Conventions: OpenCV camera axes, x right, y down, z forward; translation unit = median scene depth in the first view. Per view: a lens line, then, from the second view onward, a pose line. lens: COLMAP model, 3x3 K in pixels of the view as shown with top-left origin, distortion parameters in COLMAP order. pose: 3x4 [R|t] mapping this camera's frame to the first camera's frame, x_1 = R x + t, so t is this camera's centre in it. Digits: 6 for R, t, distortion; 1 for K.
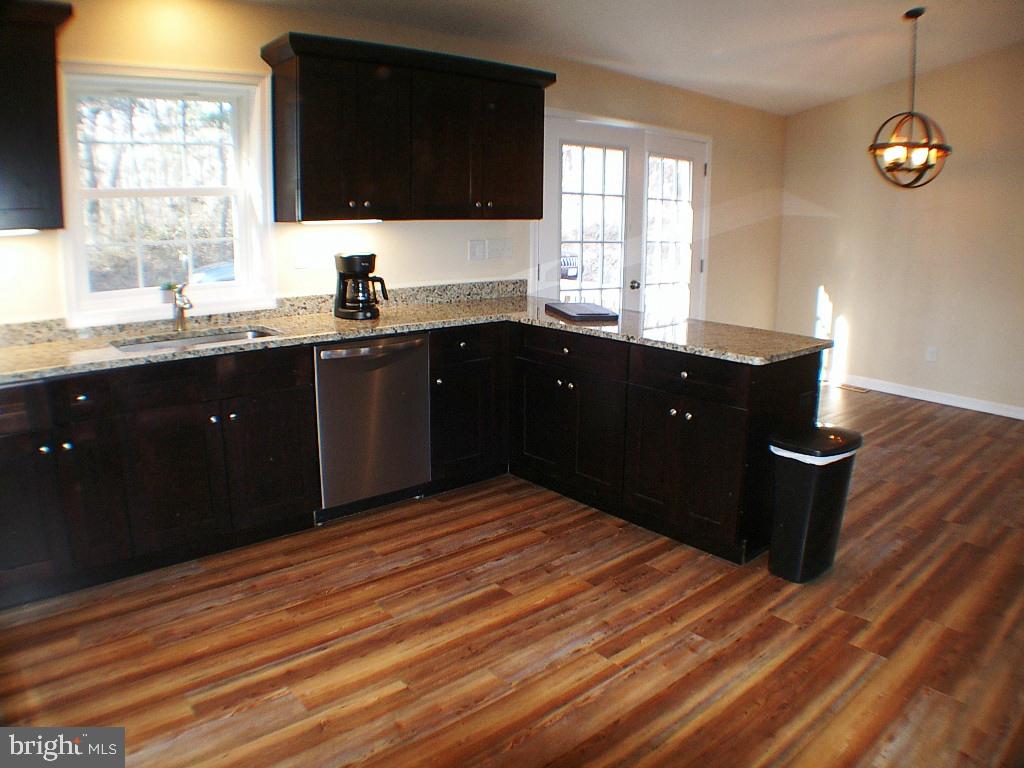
lens RADIAL K [[722.5, 0, 514.1], [0, 722.5, 383.6], [0, 0, 1]] dist [-0.236527, 0.104733]
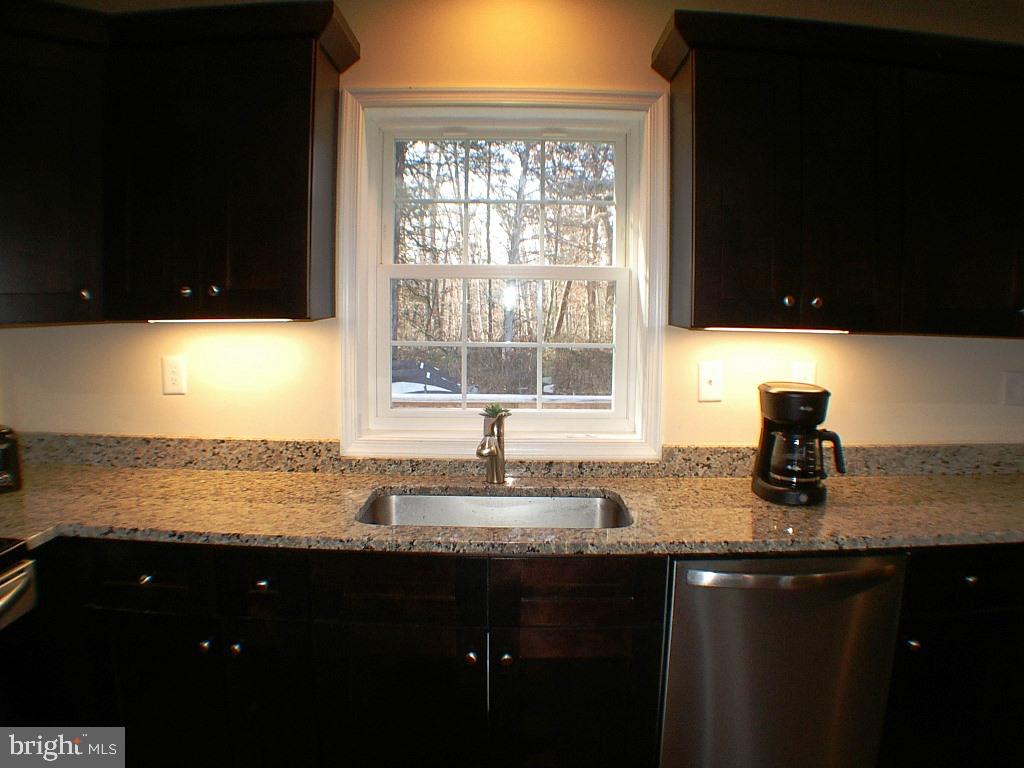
lens RADIAL K [[722.5, 0, 514.1], [0, 722.5, 383.6], [0, 0, 1]] dist [-0.236527, 0.104733]
pose [[0.762722, 0.068969, -0.643038, -0.033905], [-0.152818, 0.985360, -0.075576, -0.110582], [0.628412, 0.155911, 0.762096, 0.431262]]
